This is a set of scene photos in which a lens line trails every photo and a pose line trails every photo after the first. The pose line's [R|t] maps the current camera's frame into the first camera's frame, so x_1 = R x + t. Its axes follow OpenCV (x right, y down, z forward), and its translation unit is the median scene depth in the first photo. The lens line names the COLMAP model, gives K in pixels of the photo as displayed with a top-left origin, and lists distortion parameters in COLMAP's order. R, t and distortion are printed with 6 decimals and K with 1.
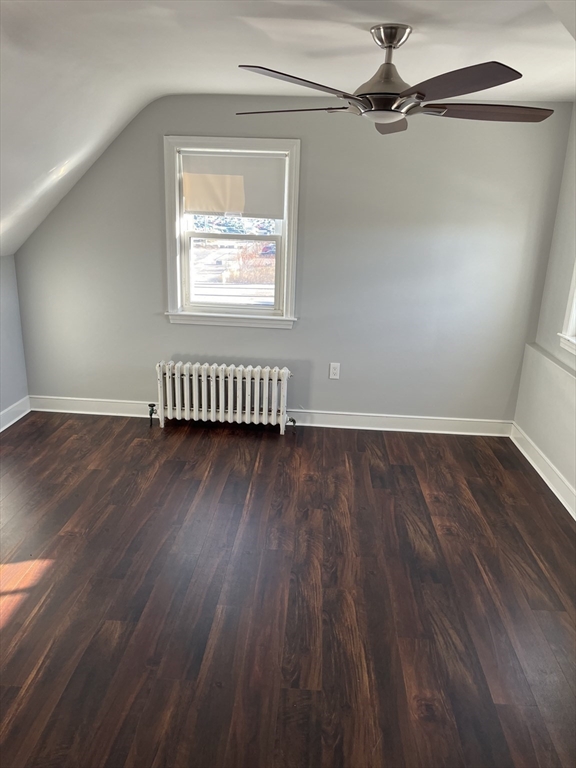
lens RADIAL K [[581.6, 0, 286.6], [0, 581.6, 386.1], [0, 0, 1]] dist [0.073565, -0.087718]
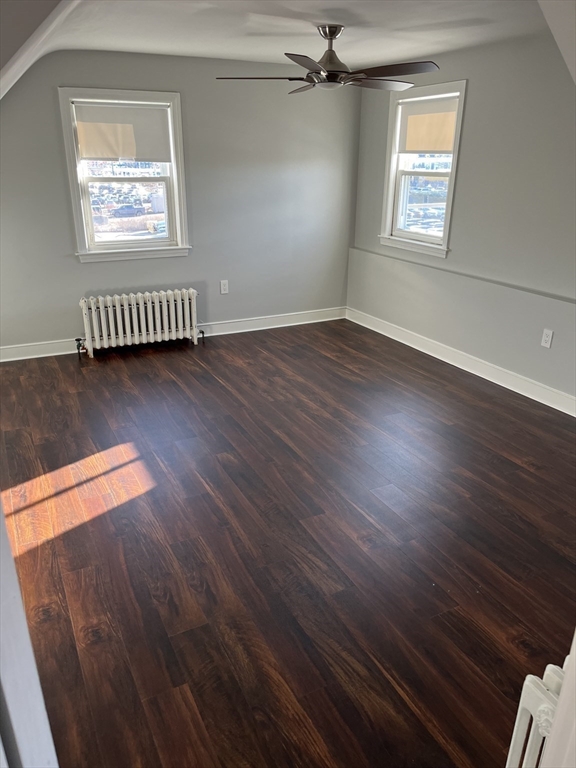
lens RADIAL K [[582.0, 0, 284.2], [0, 582.0, 390.1], [0, 0, 1]] dist [0.074600, -0.079791]
pose [[0.868547, -0.213199, 0.447406, -0.436337], [0.173648, 0.976429, 0.128188, 0.054434], [-0.464189, -0.033646, 0.885097, -0.182409]]
